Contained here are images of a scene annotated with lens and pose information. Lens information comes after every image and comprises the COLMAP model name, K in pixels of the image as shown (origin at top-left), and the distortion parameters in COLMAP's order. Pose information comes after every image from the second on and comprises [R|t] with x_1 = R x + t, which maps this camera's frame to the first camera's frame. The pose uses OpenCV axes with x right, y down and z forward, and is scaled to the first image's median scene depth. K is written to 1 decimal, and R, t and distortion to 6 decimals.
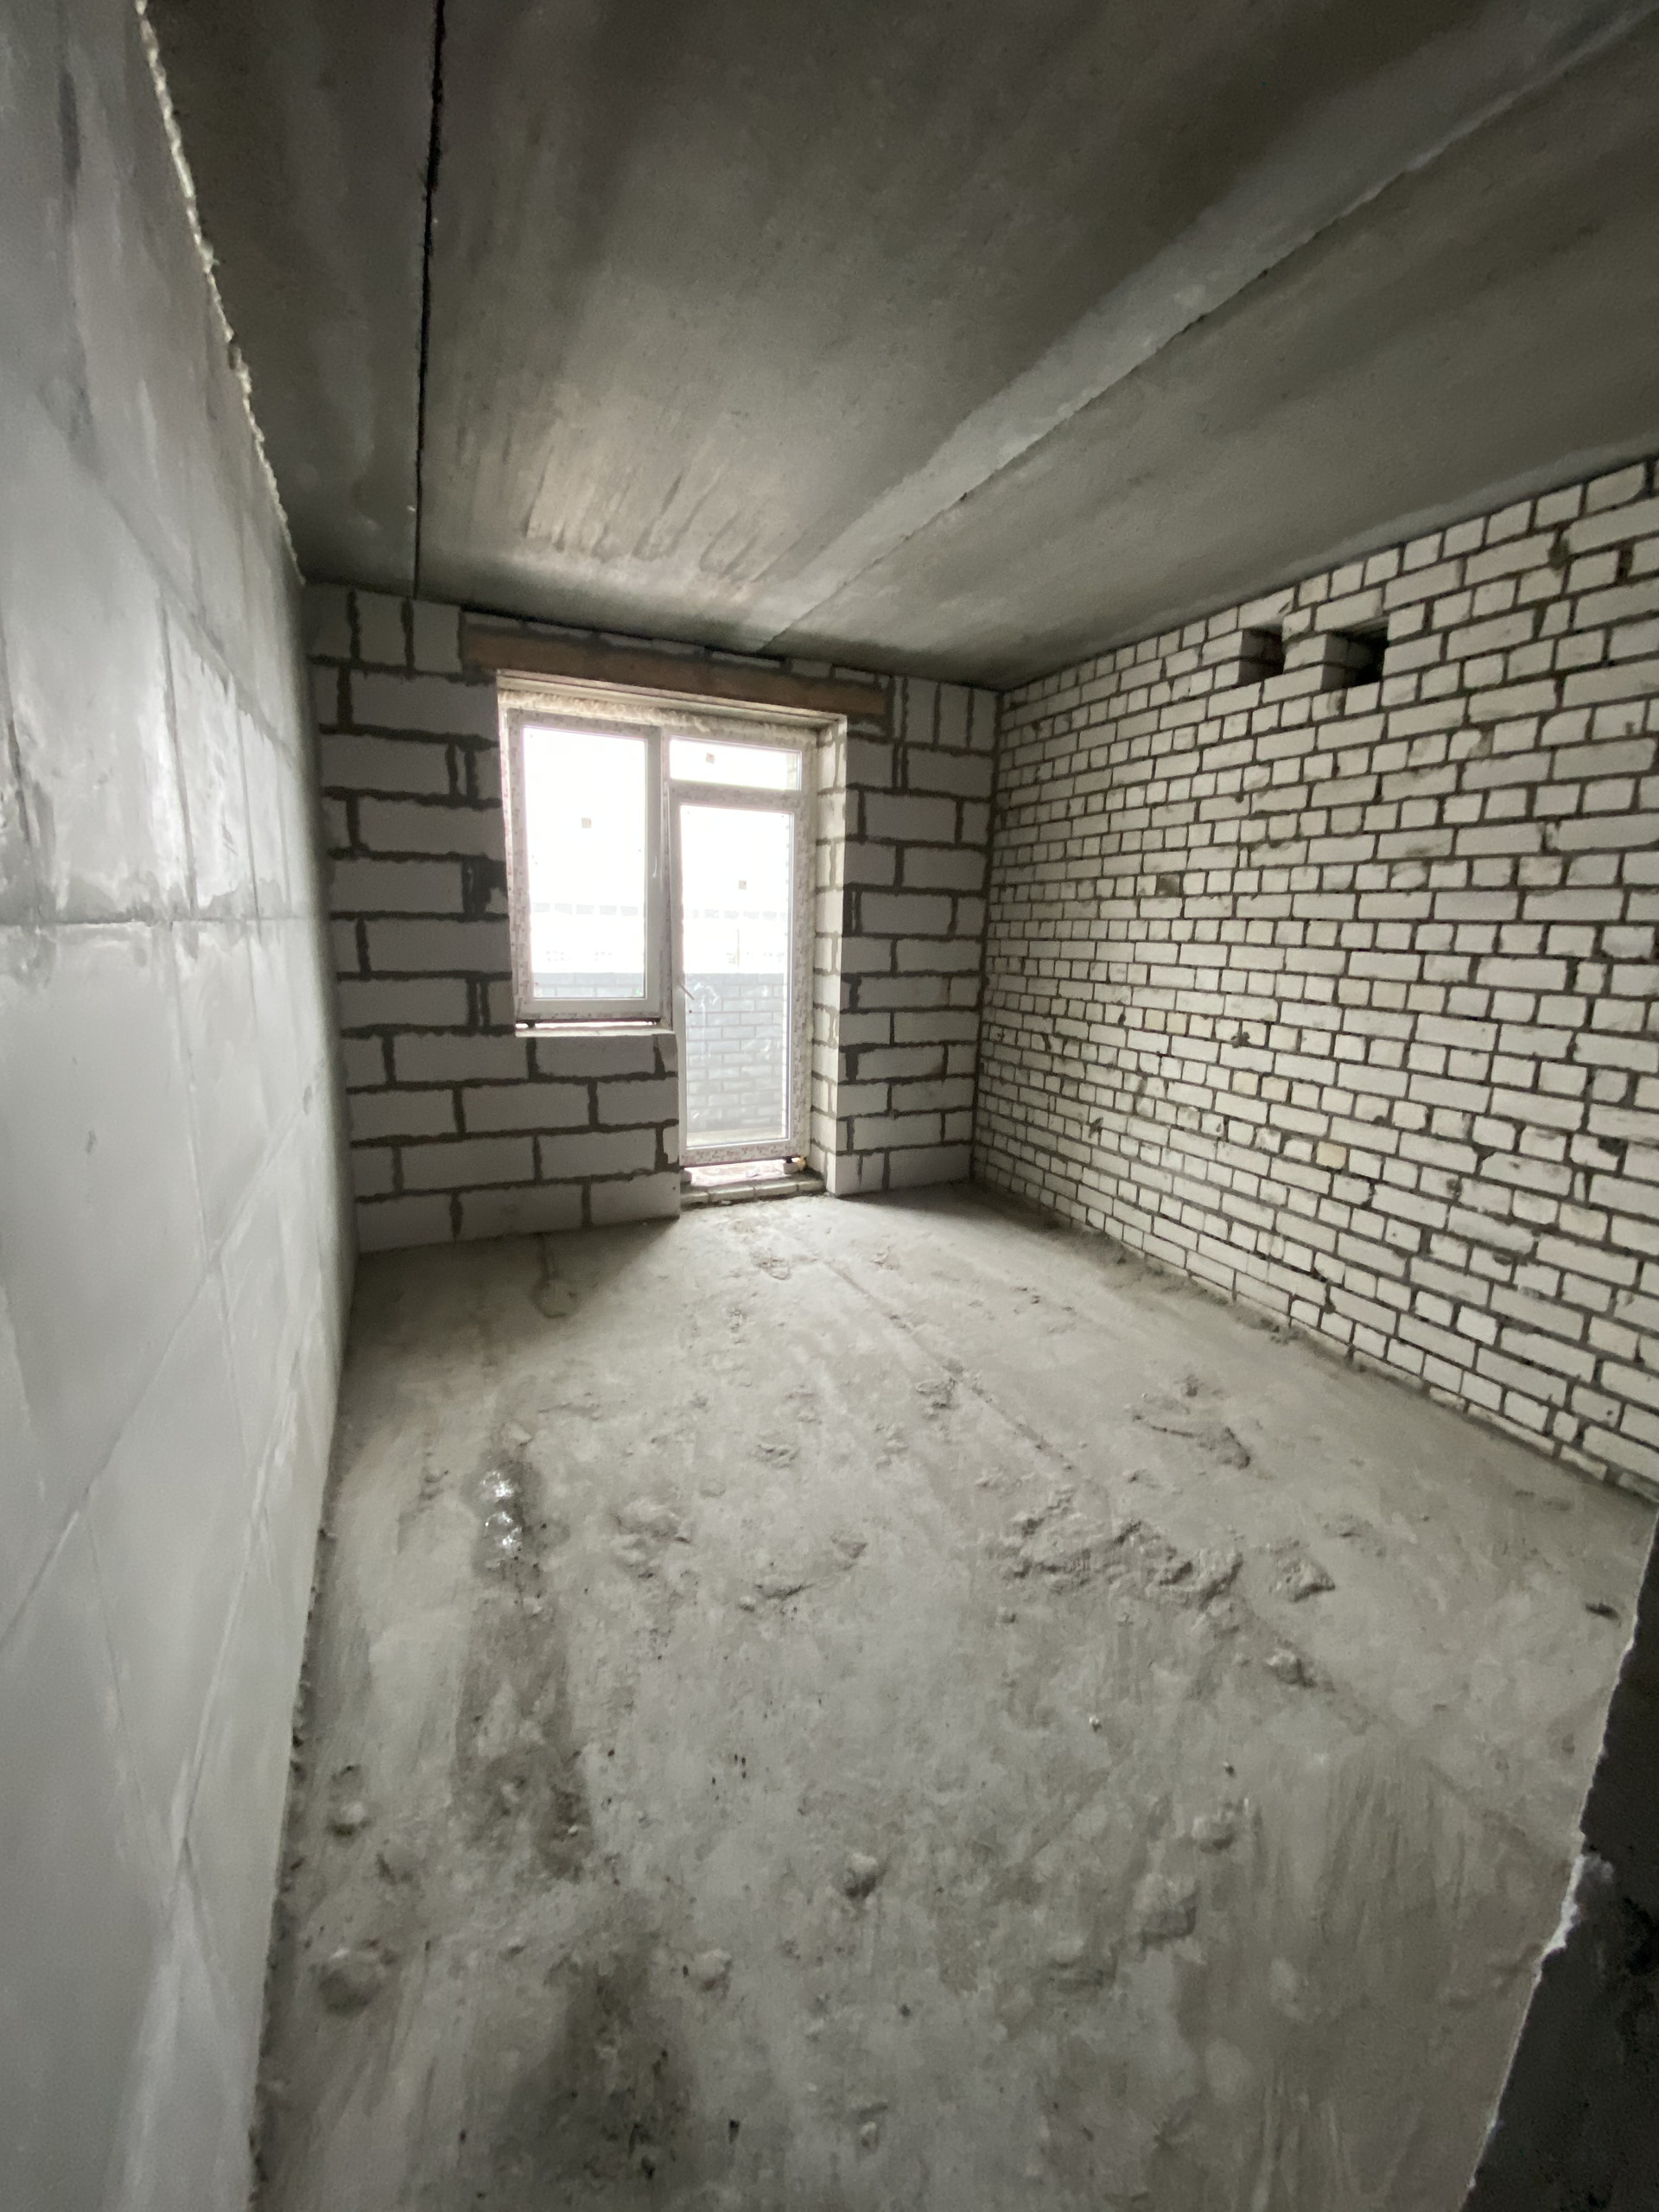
lens RADIAL K [[888.2, 0, 820.3], [0, 888.2, 1121.8], [0, 0, 1]] dist [0.003341, -0.000850]
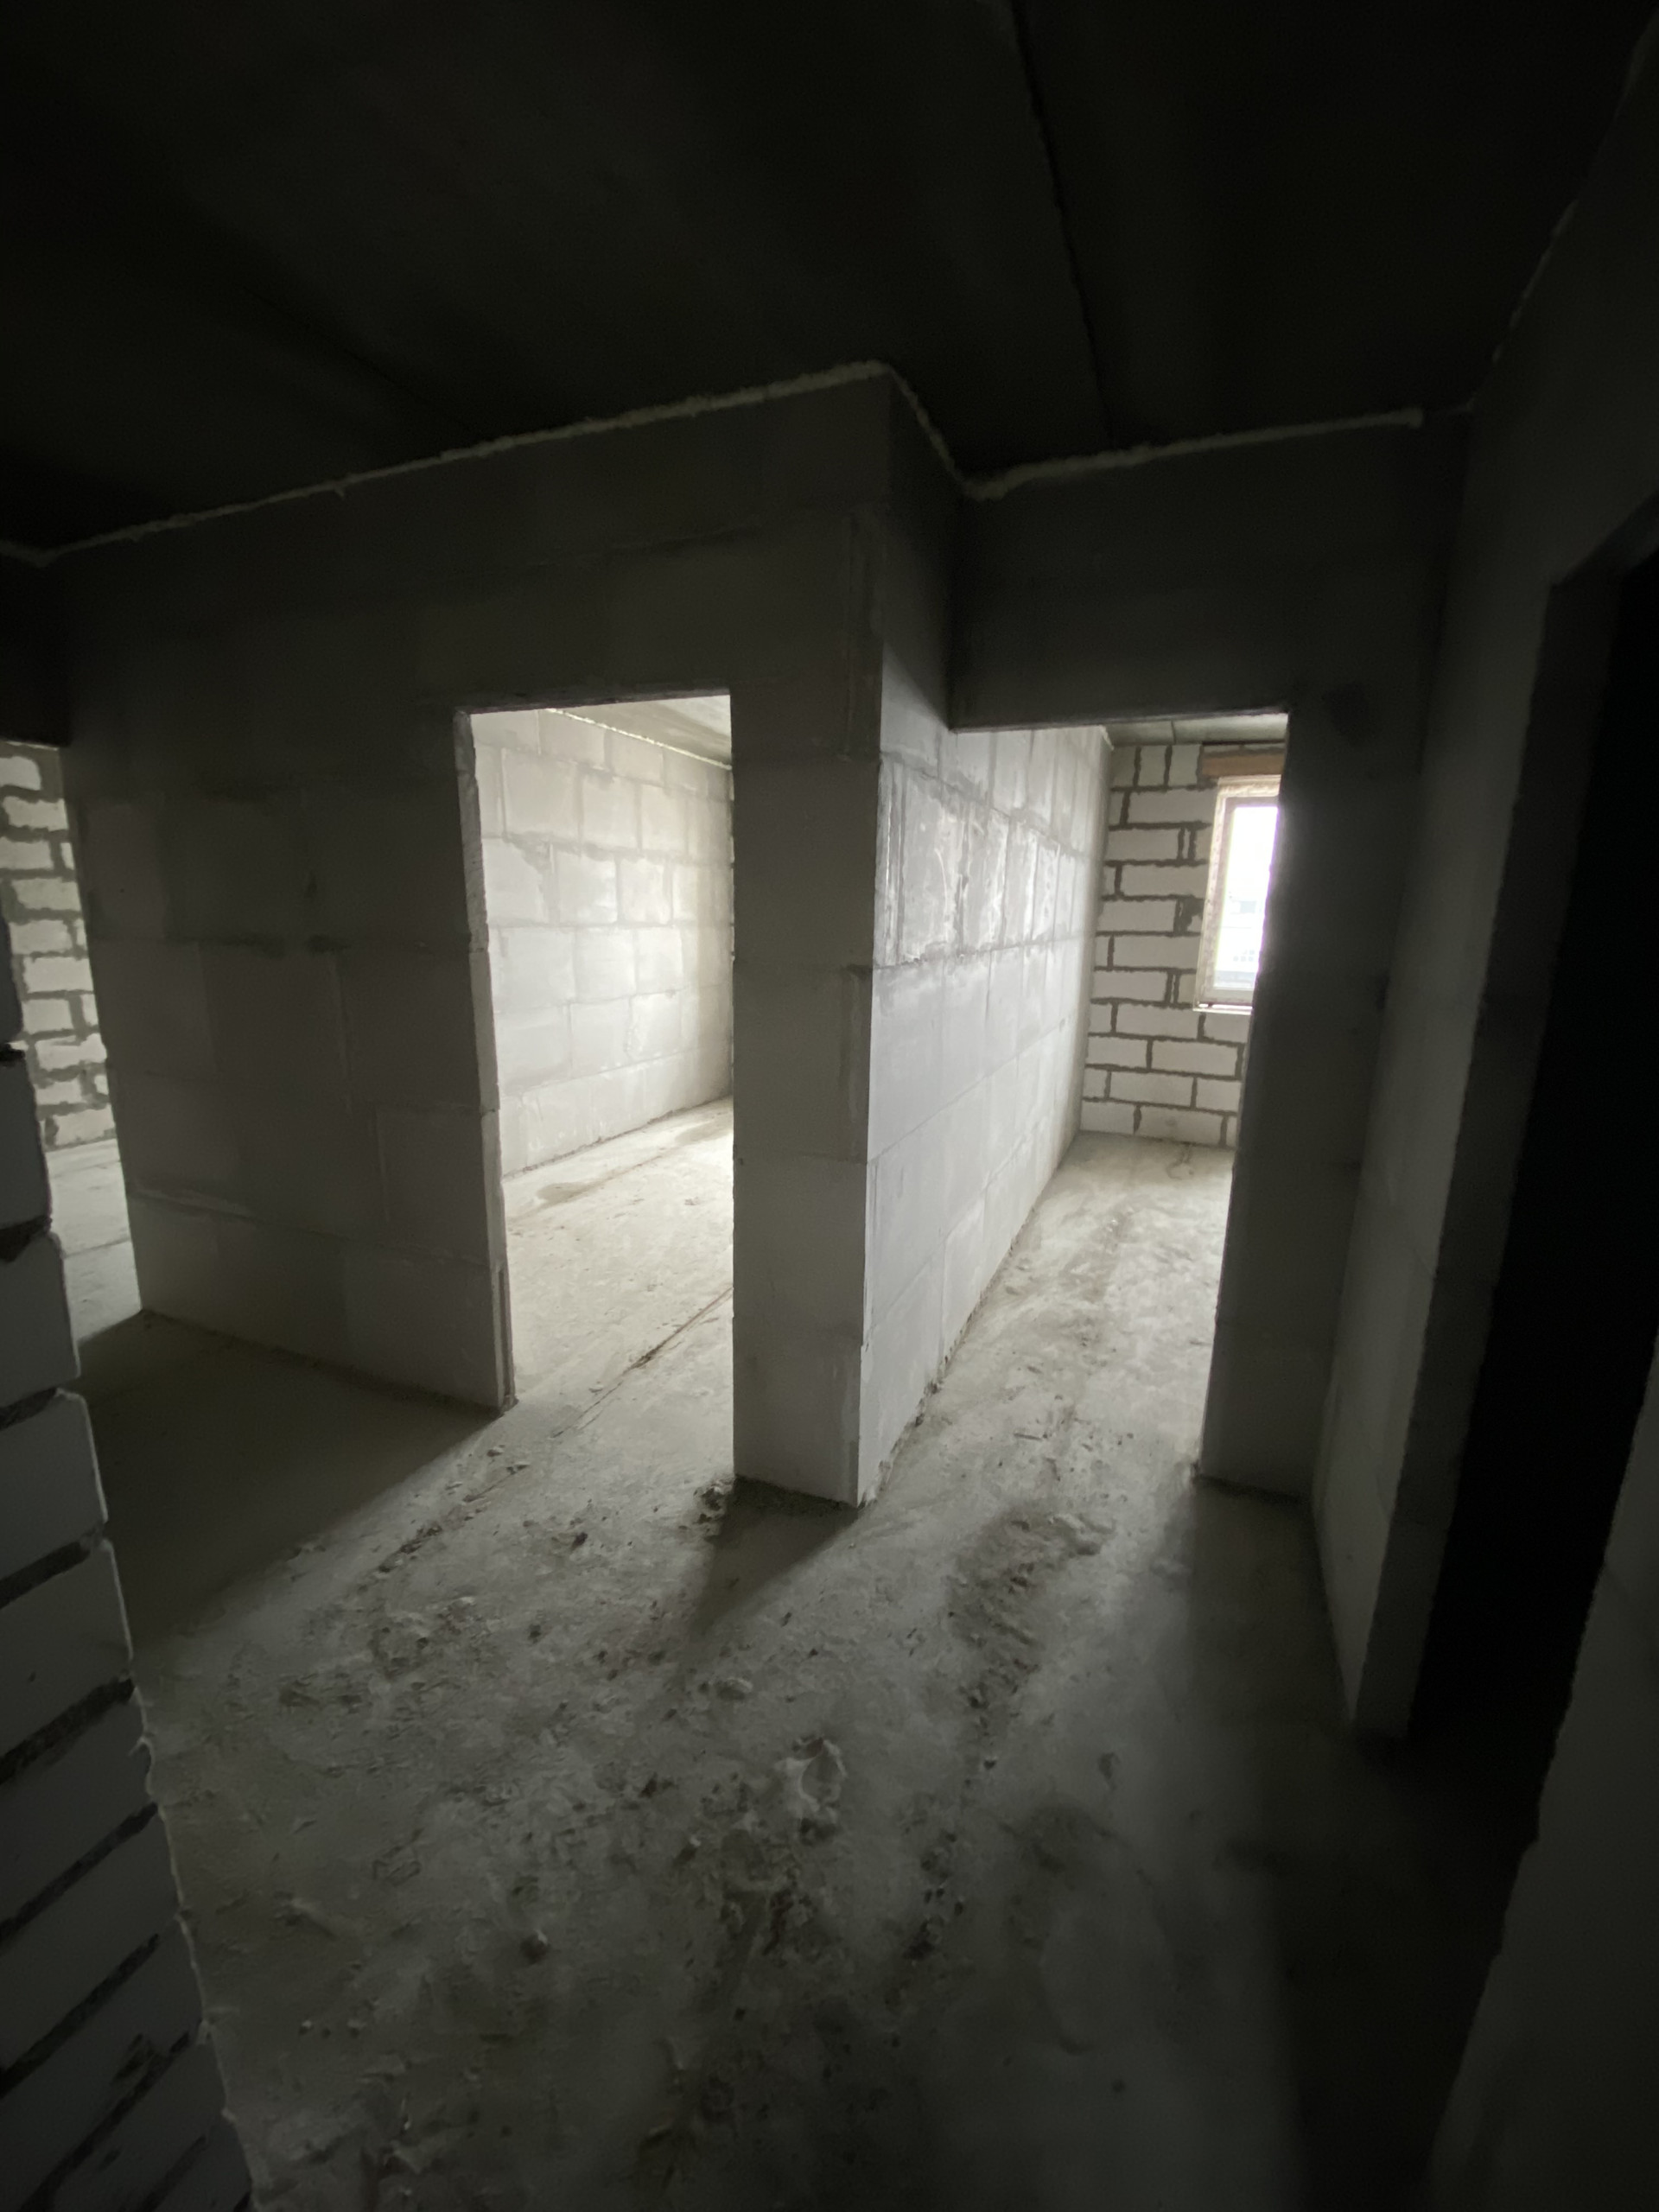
lens RADIAL K [[888.2, 0, 823.5], [0, 888.2, 1106.8], [0, 0, 1]] dist [0.003341, -0.000850]
pose [[0.678795, 0.142334, -0.720402, 0.382756], [-0.155479, 0.986651, 0.048438, 0.100203], [0.717679, 0.079128, 0.691864, -0.553528]]
